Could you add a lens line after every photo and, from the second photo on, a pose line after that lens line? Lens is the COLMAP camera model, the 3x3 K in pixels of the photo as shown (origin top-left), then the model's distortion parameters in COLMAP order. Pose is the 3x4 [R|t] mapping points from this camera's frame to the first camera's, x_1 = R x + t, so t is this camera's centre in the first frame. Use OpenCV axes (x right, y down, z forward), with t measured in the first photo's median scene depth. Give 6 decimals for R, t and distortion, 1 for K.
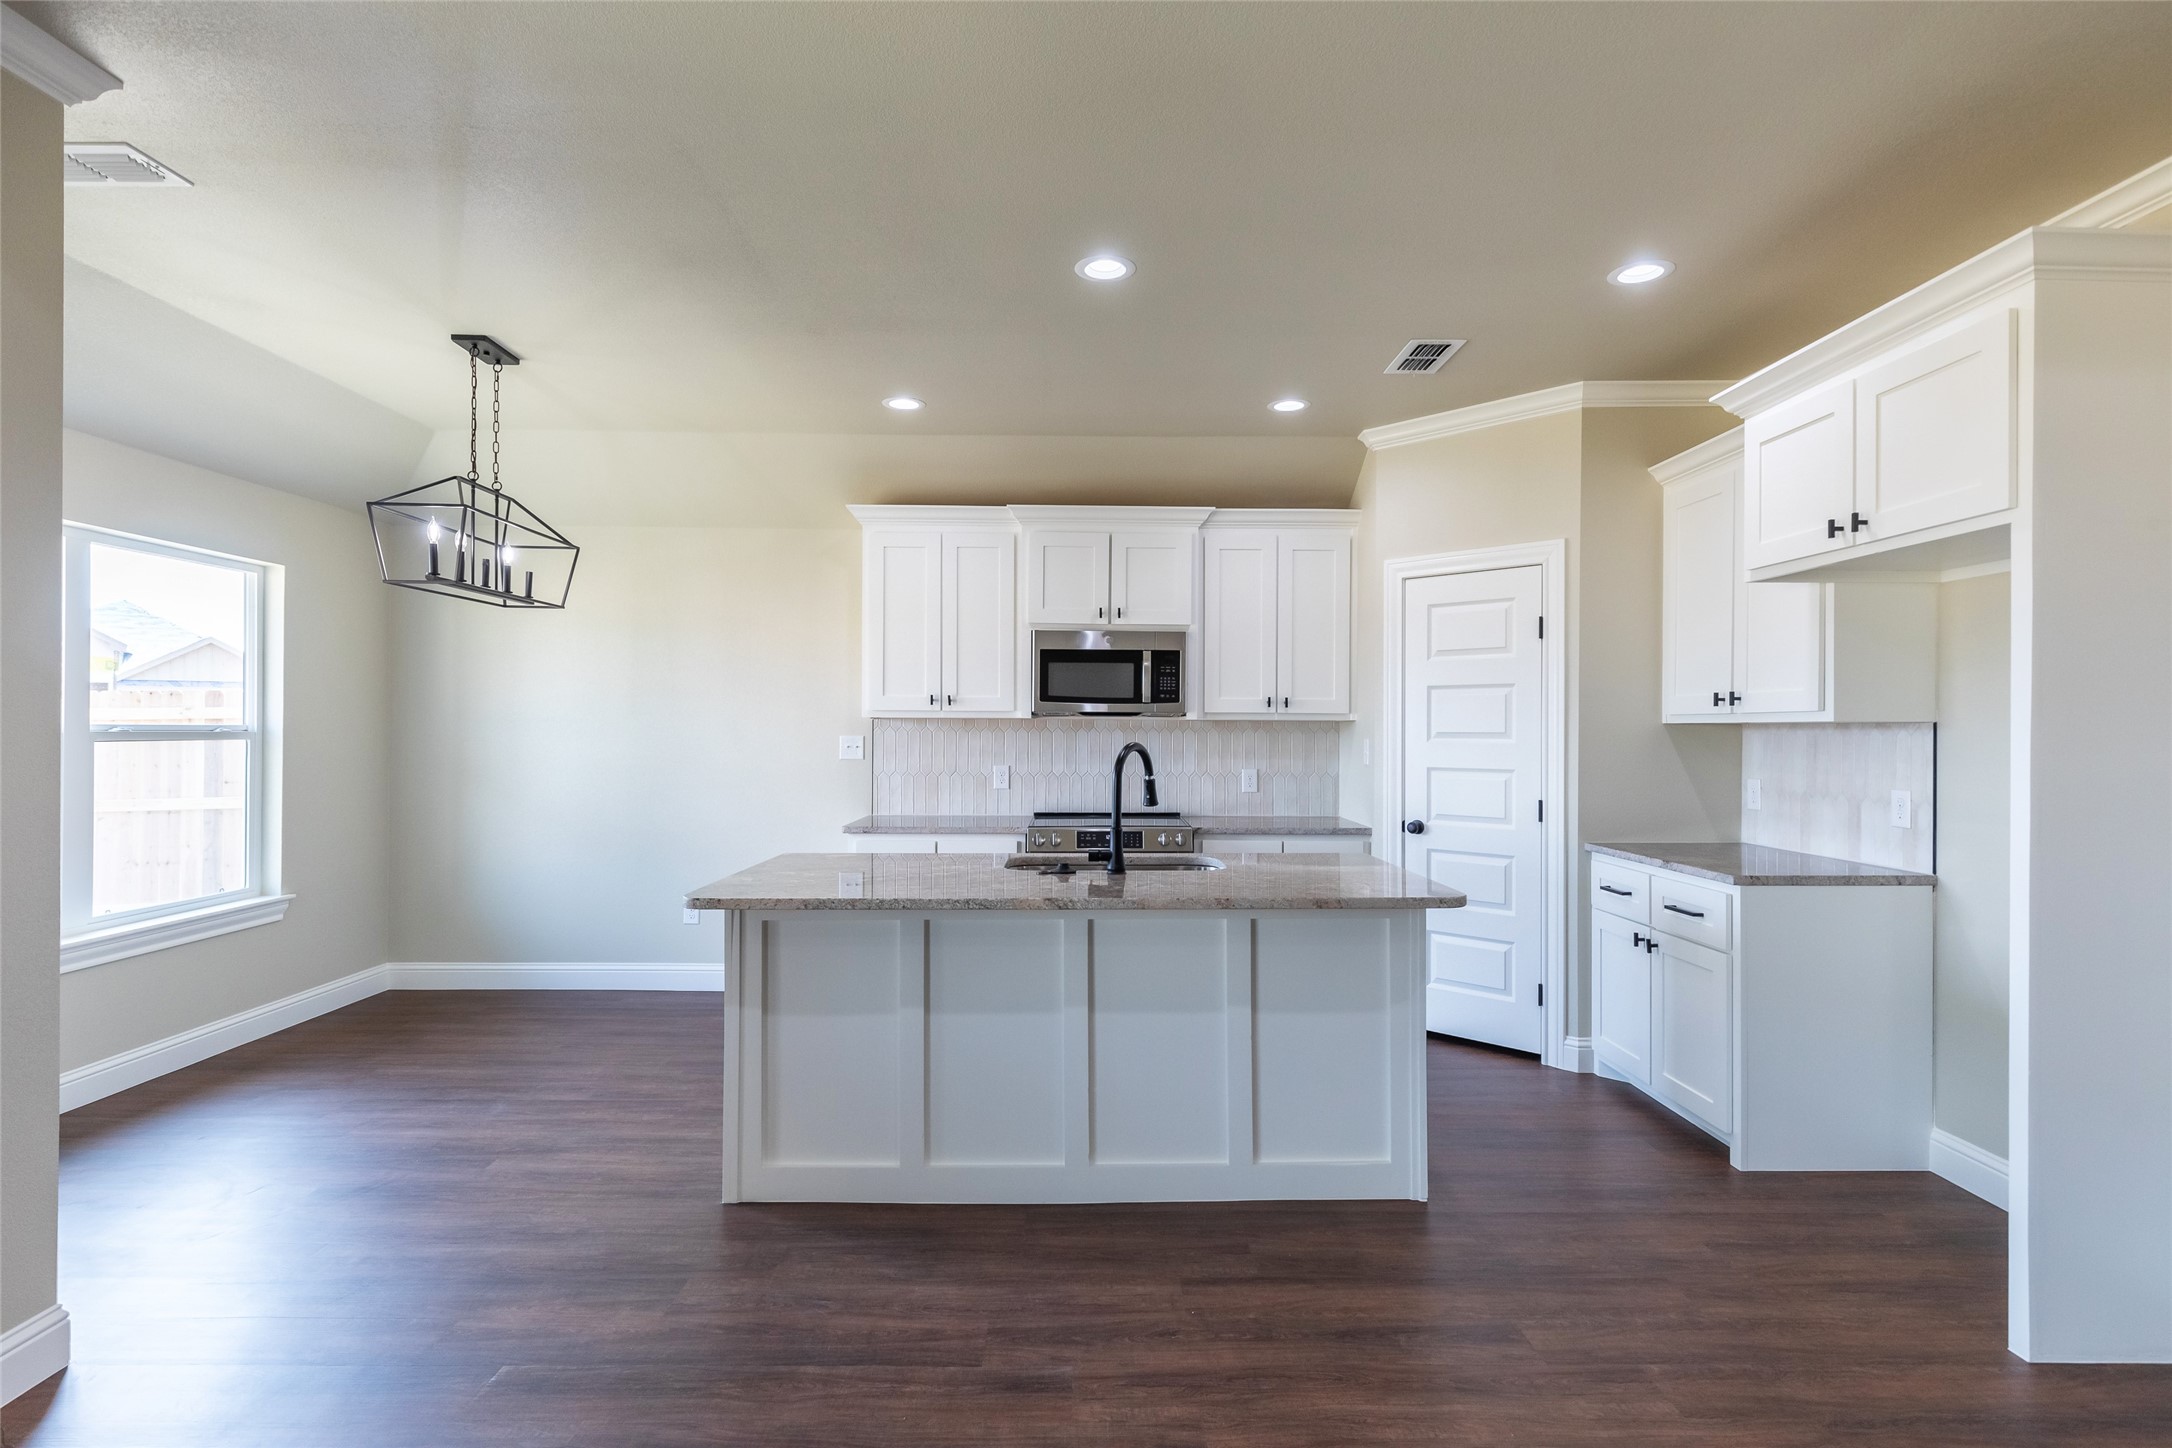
lens RADIAL K [[1076.4, 0, 1086.6], [0, 1076.4, 730.2], [0, 0, 1]] dist [0.001190, -0.001675]
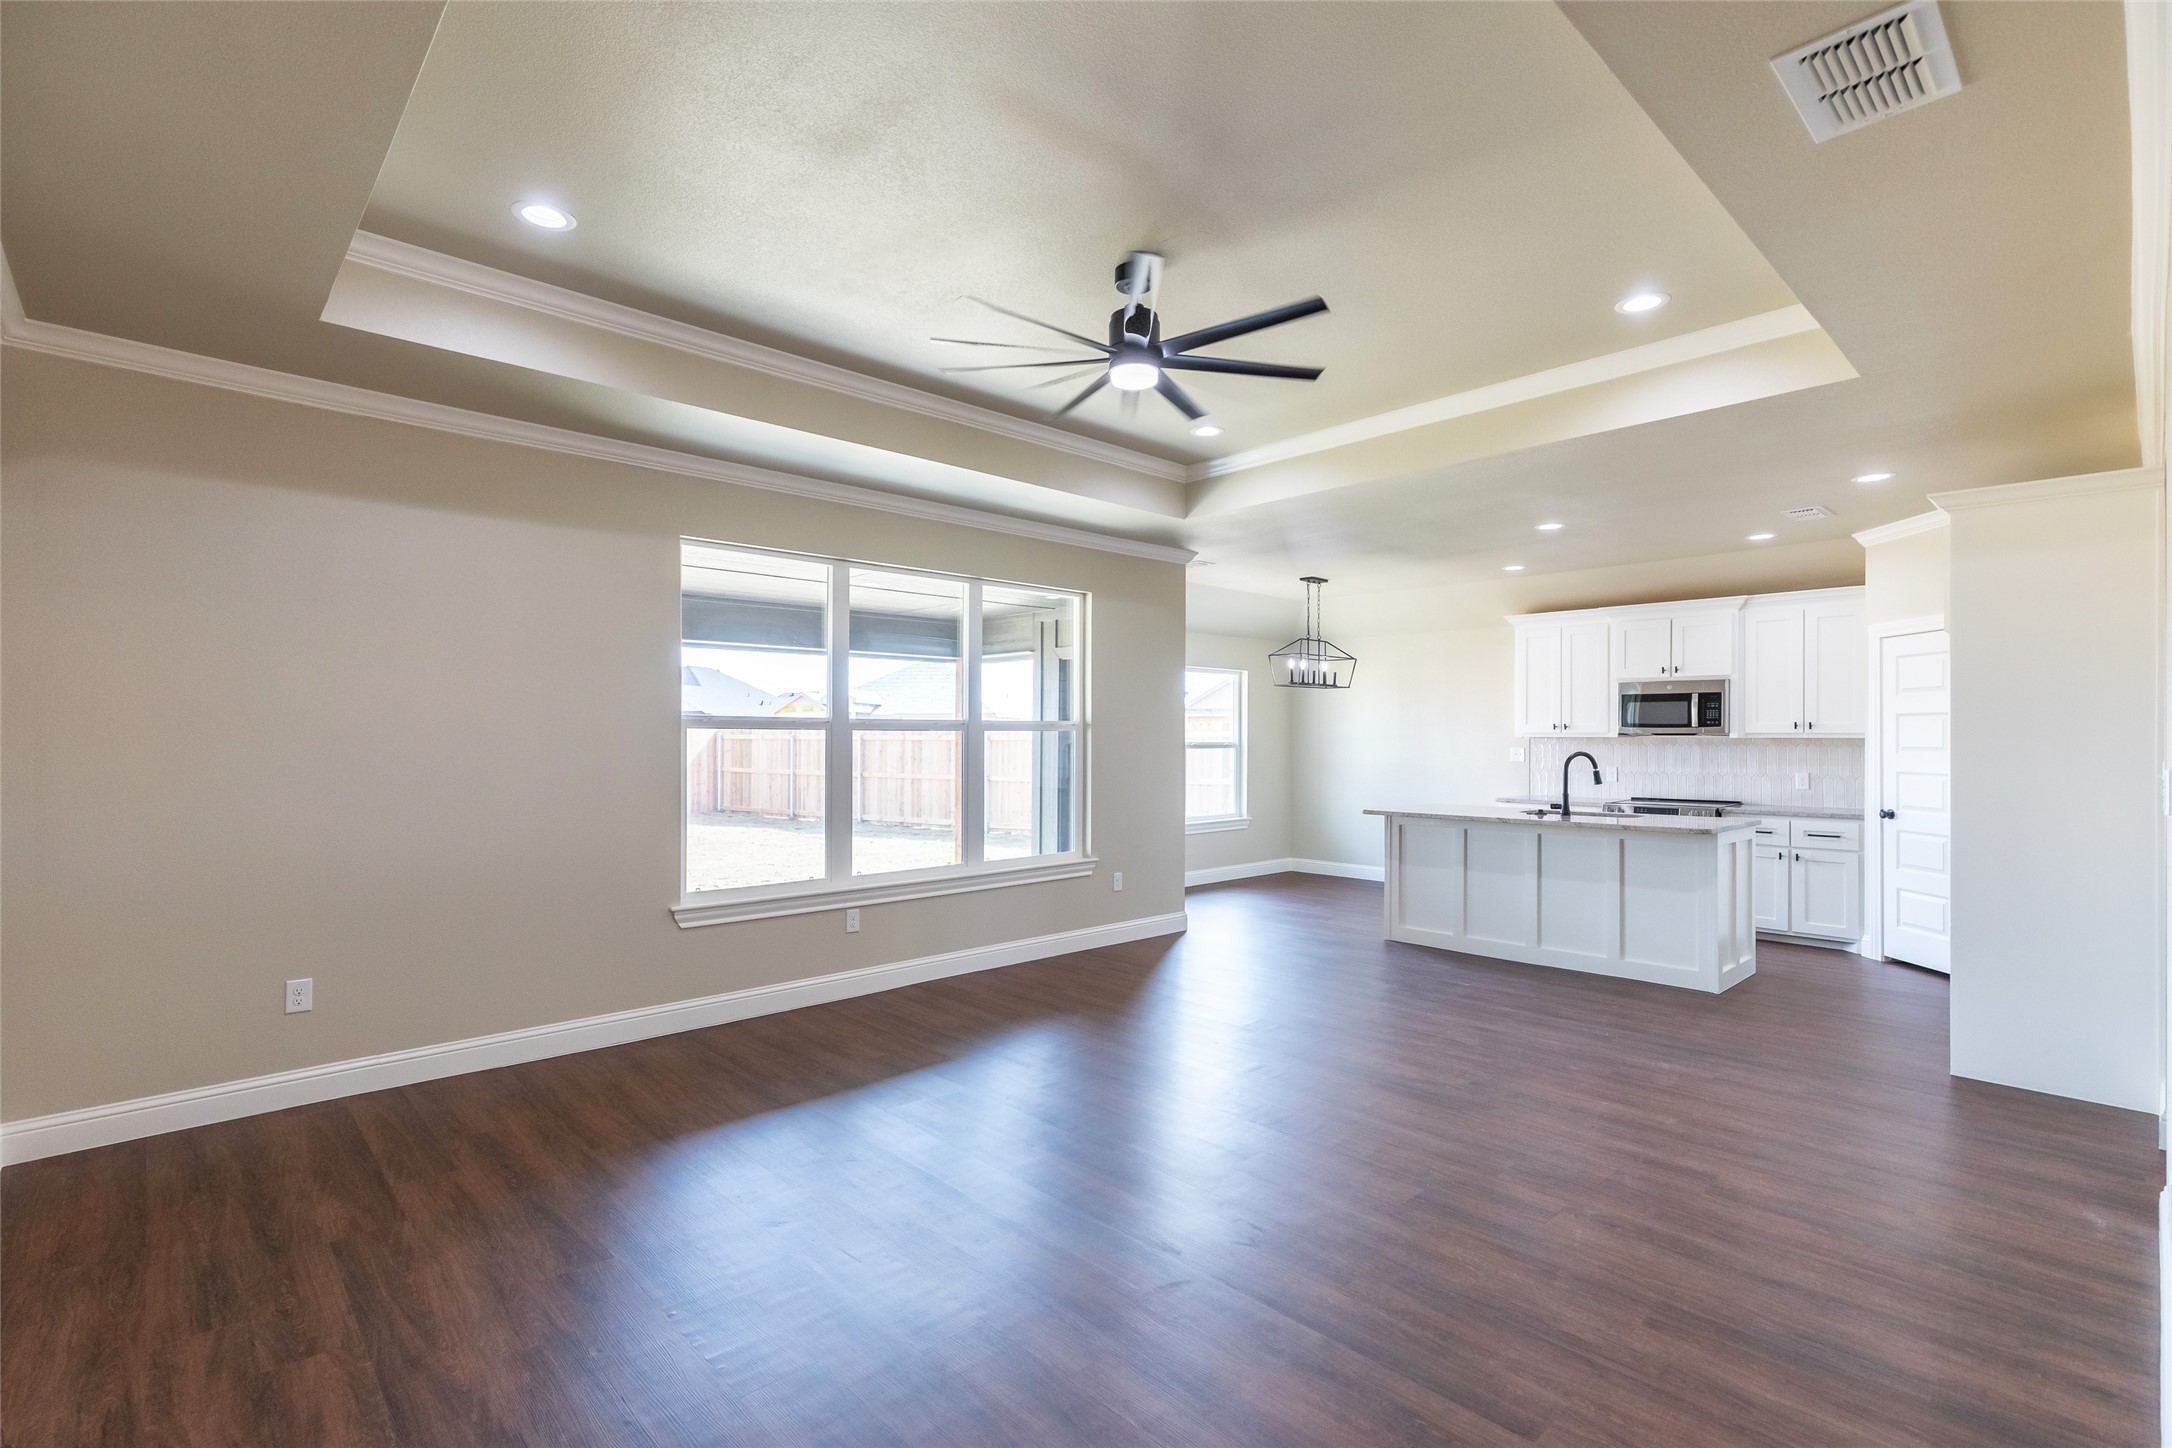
lens RADIAL K [[989.4, 0, 1078.4], [0, 989.4, 734.3], [0, 0, 1]] dist [0.005364, 0.000047]
pose [[0.672353, -0.006507, -0.740203, 0.559873], [0.001441, 0.999971, -0.007482, -0.006379], [0.740230, 0.003964, 0.672342, -0.667547]]
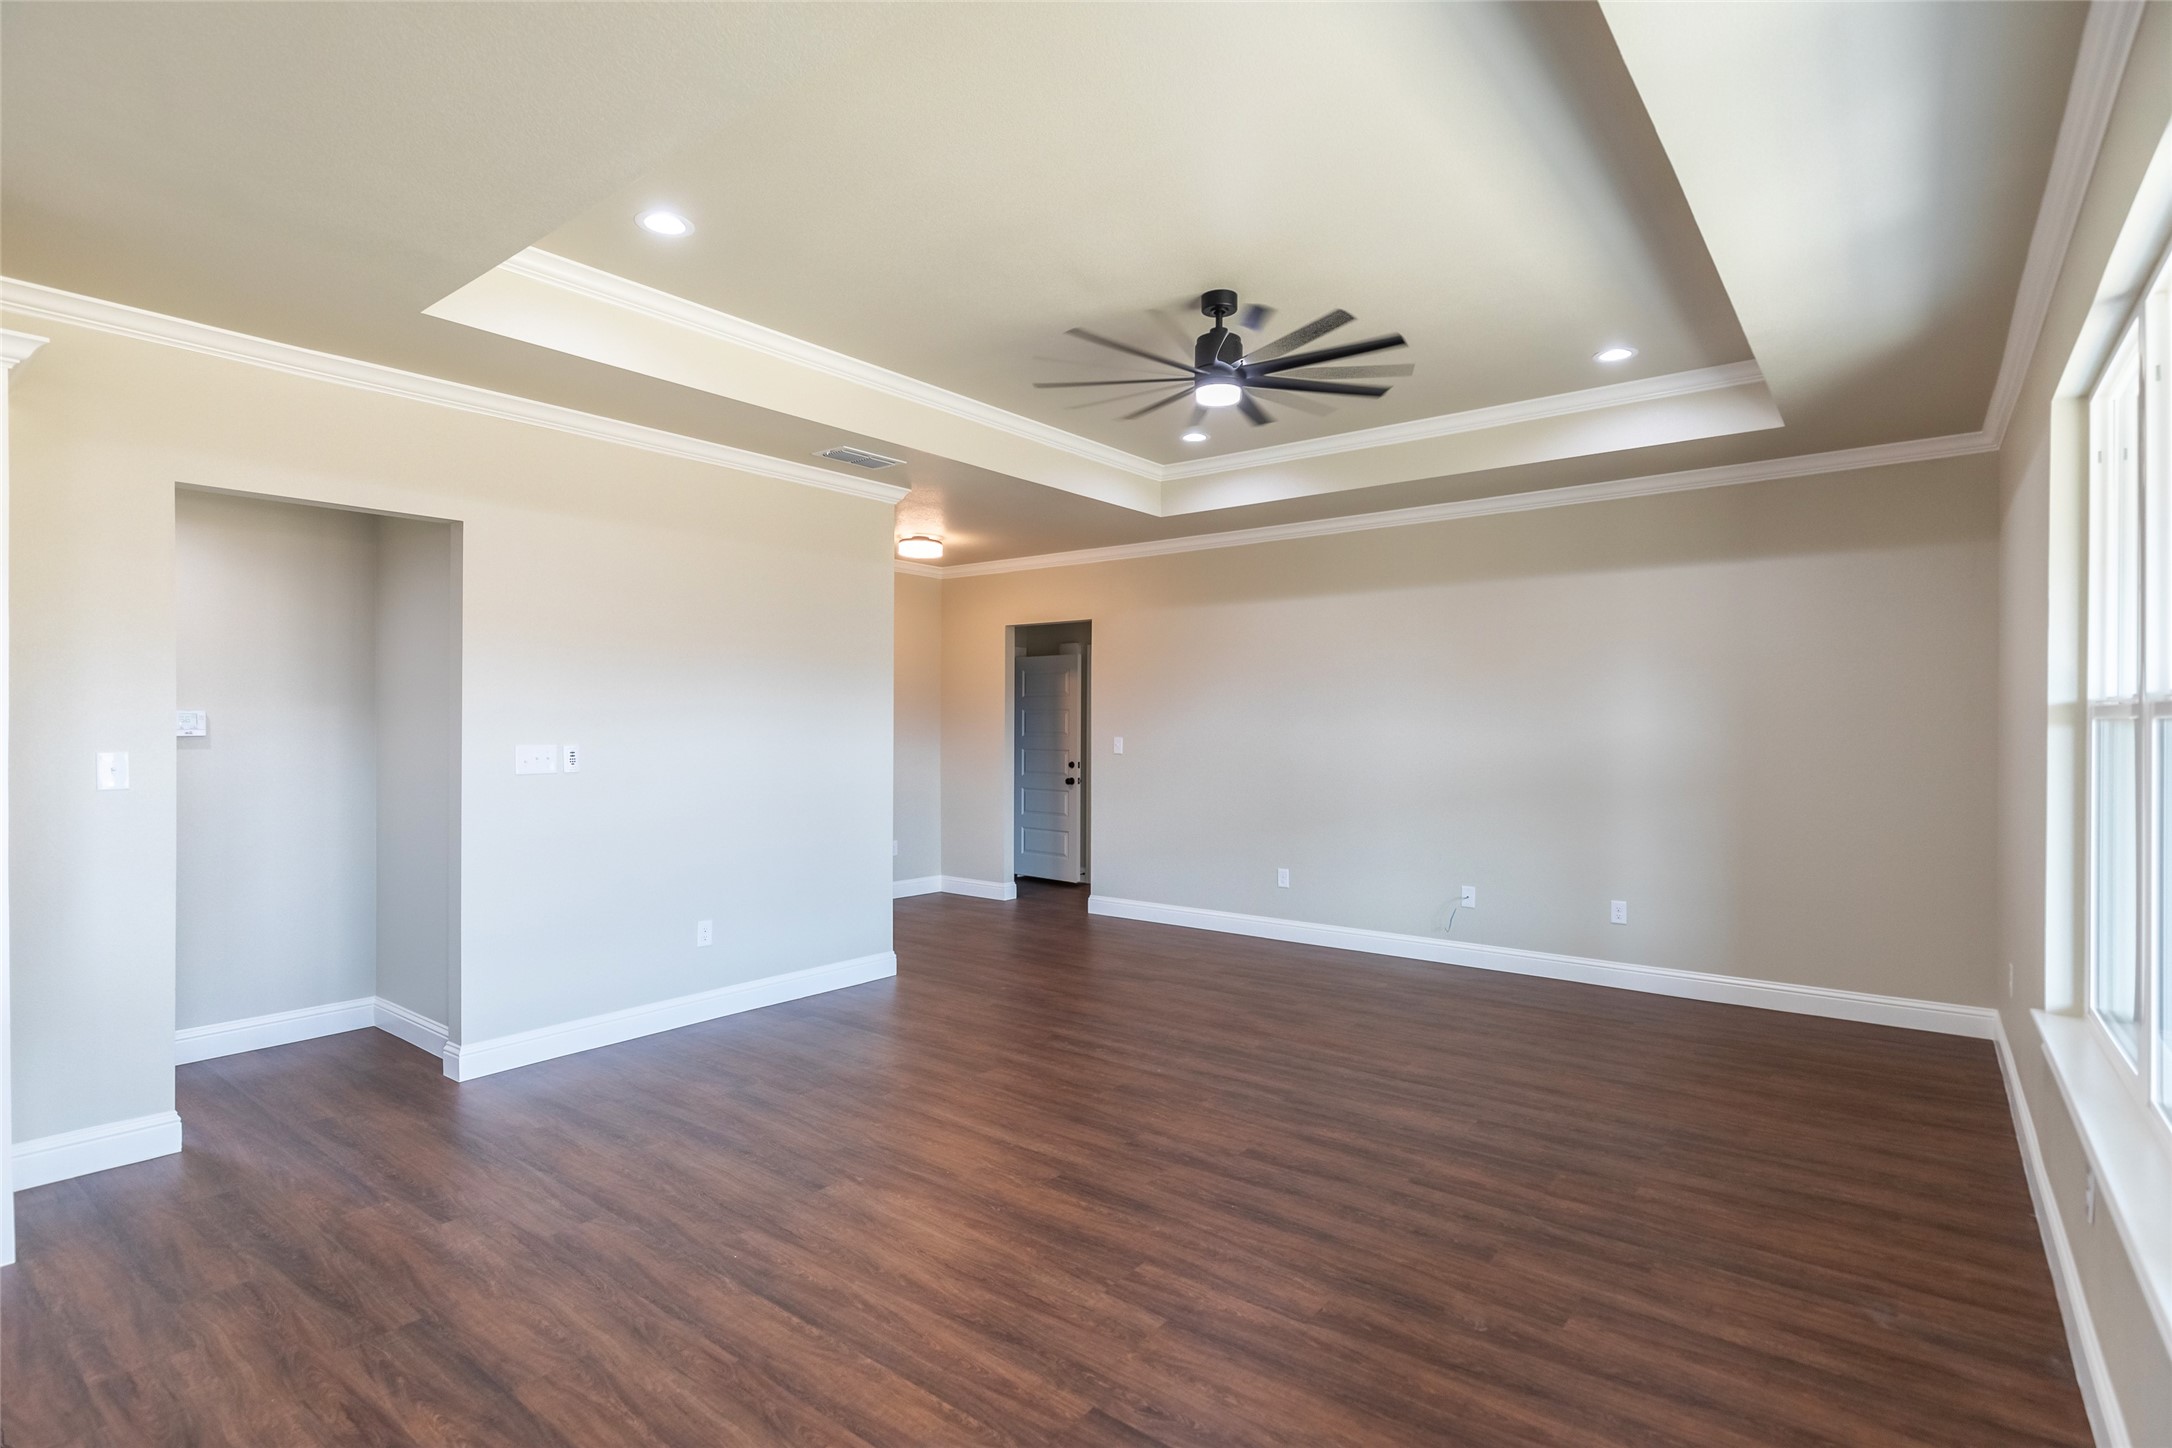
lens RADIAL K [[1076.4, 0, 1075.2], [0, 1076.4, 720.2], [0, 0, 1]] dist [0.001190, -0.001675]
pose [[-0.780729, -0.006478, 0.624836, -0.393587], [-0.006423, 0.999977, 0.002341, -0.016833], [-0.624837, -0.002186, -0.780752, 0.583095]]
